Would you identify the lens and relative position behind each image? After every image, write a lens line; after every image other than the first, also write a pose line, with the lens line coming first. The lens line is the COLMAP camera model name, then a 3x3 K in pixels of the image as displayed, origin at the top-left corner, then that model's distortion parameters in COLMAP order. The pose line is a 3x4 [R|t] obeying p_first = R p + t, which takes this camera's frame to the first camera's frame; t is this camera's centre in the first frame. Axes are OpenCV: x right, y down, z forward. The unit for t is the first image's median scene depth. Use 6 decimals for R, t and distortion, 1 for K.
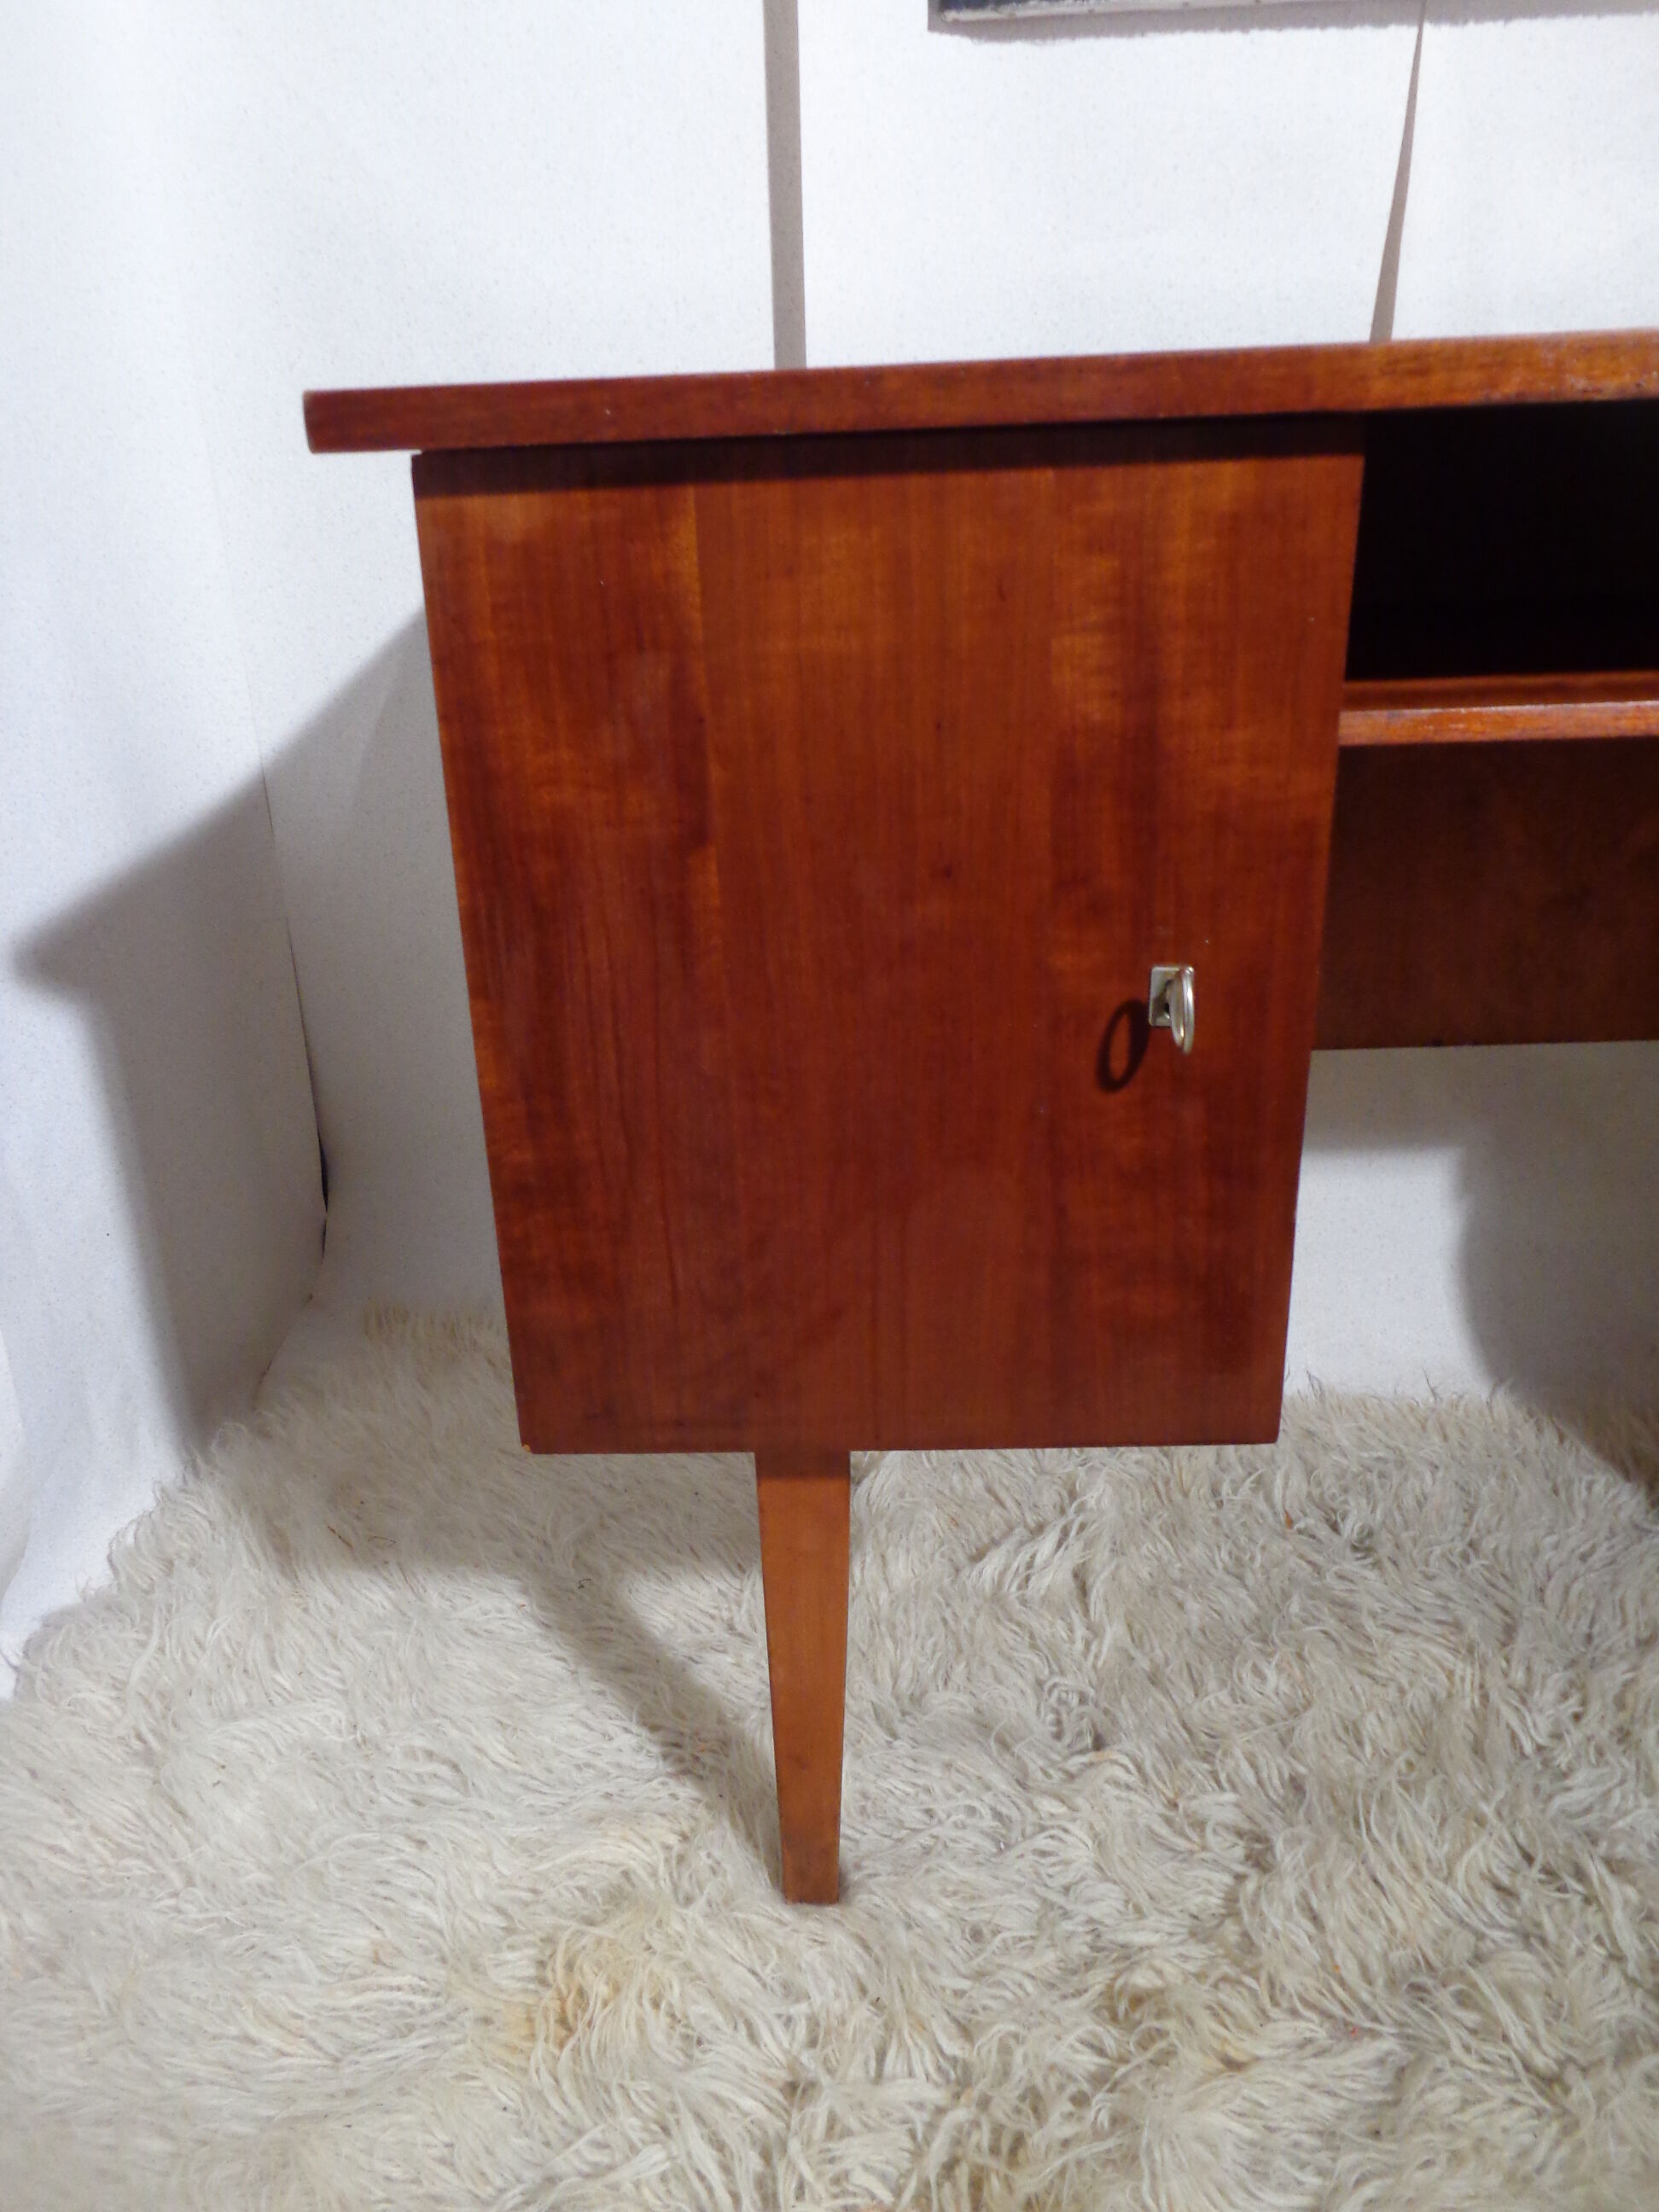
lens RADIAL K [[1652.8, 0, 814.3], [0, 1652.8, 1083.3], [0, 0, 1]] dist [-0.007258, 0.001444]
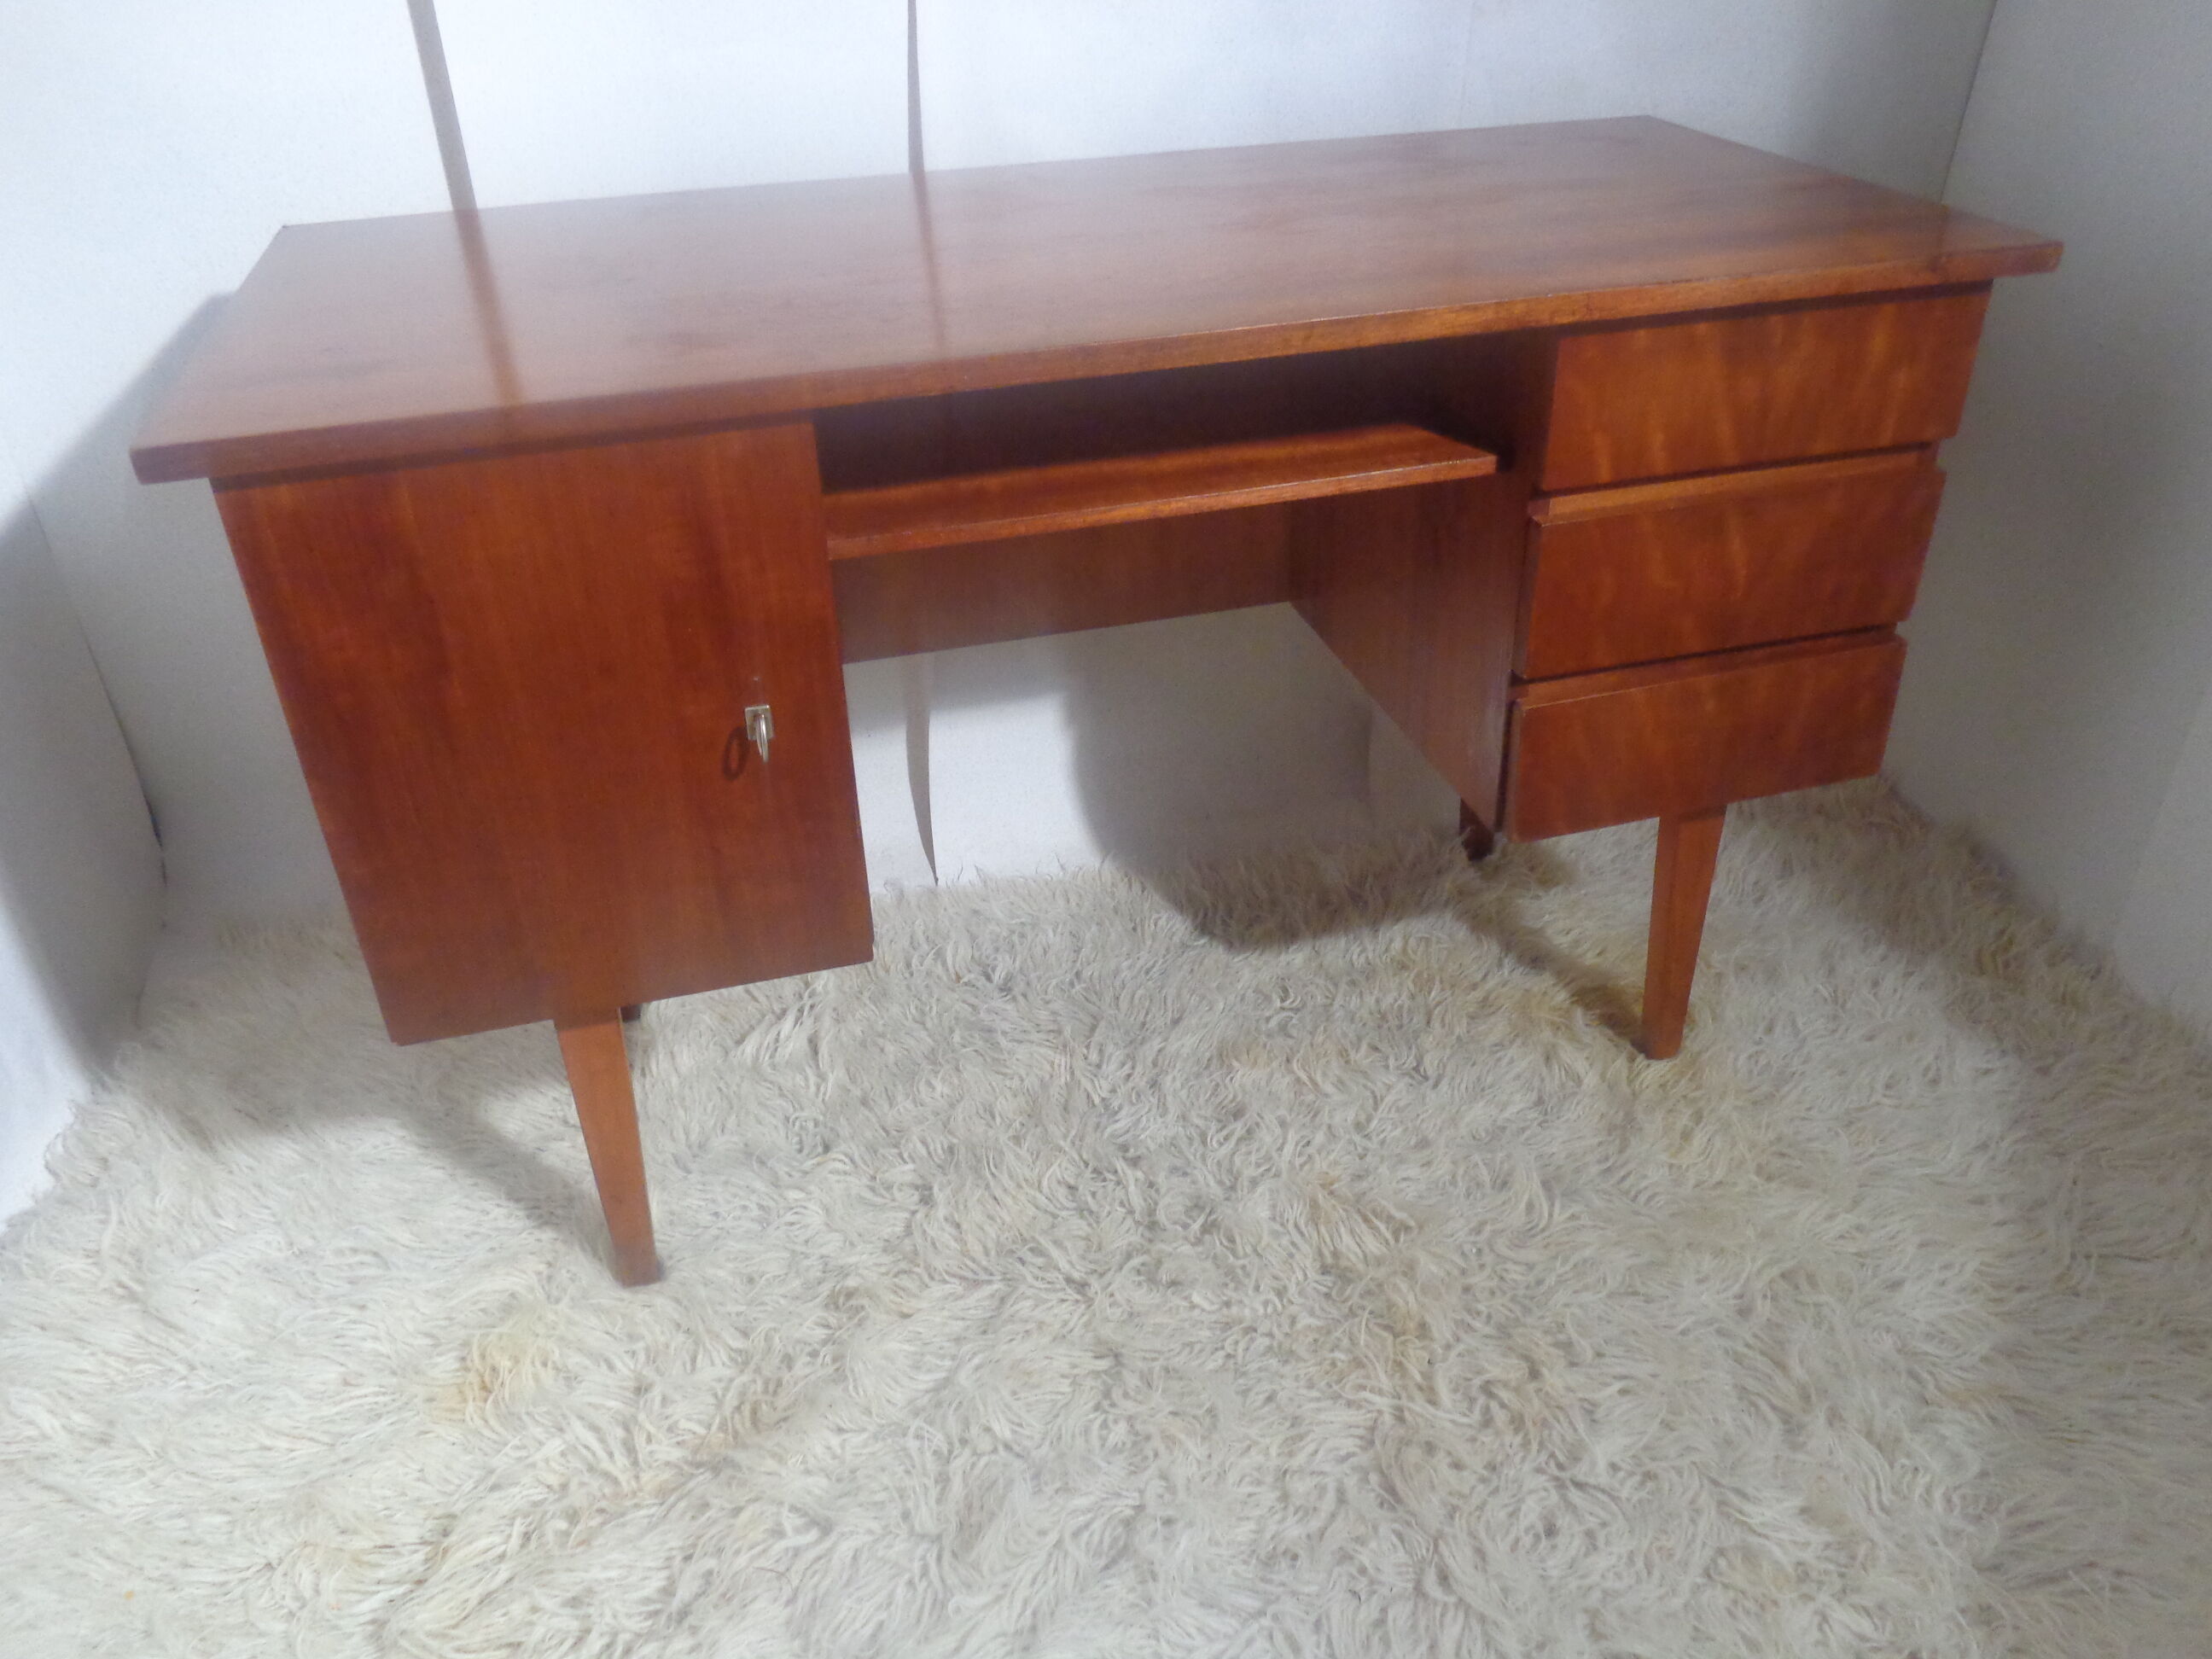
lens RADIAL K [[1652.8, 0, 1093.5], [0, 1652.8, 824.8], [0, 0, 1]] dist [-0.007258, 0.001444]
pose [[0.957149, -0.144528, 0.250954, 0.075295], [0.096666, 0.976310, 0.193583, -0.171978], [-0.272987, -0.161029, 0.948445, -0.487468]]
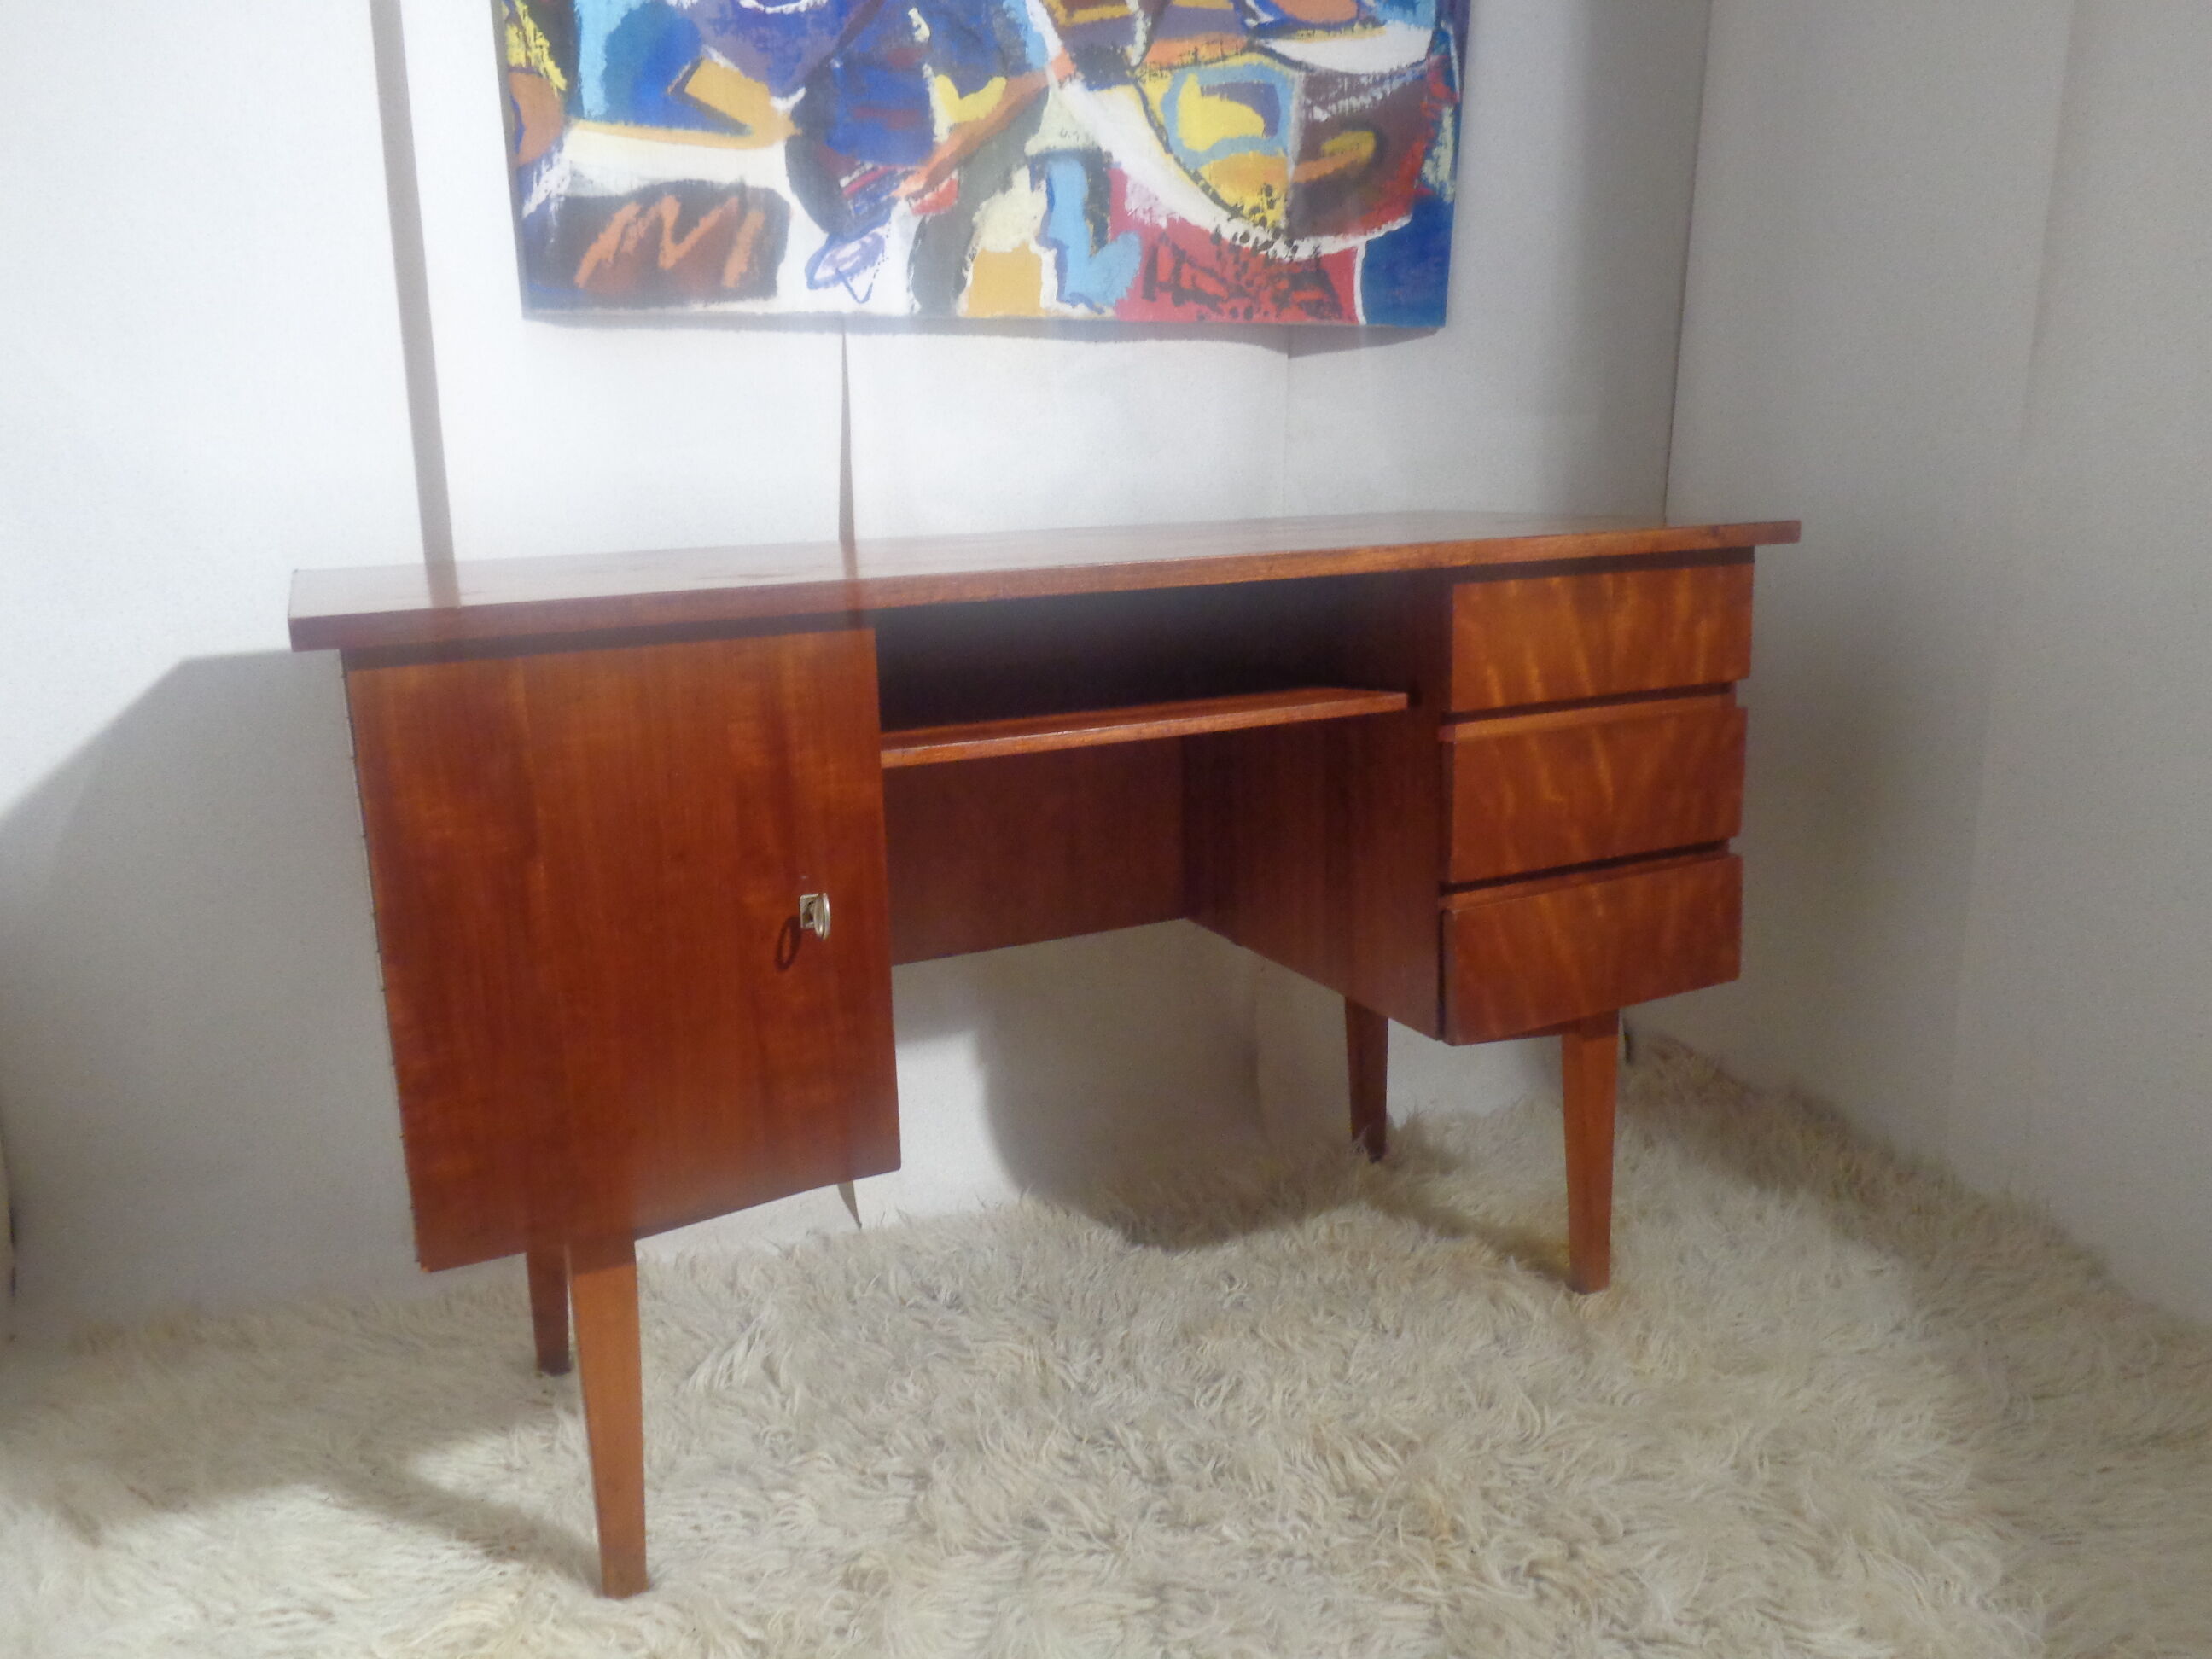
lens RADIAL K [[1652.8, 0, 1091.5], [0, 1652.8, 827.6], [0, 0, 1]] dist [-0.007258, 0.001444]
pose [[0.889150, -0.088100, 0.449056, -0.219263], [0.161820, 0.978424, -0.128453, 0.096366], [-0.428050, 0.186880, 0.884222, -0.517496]]
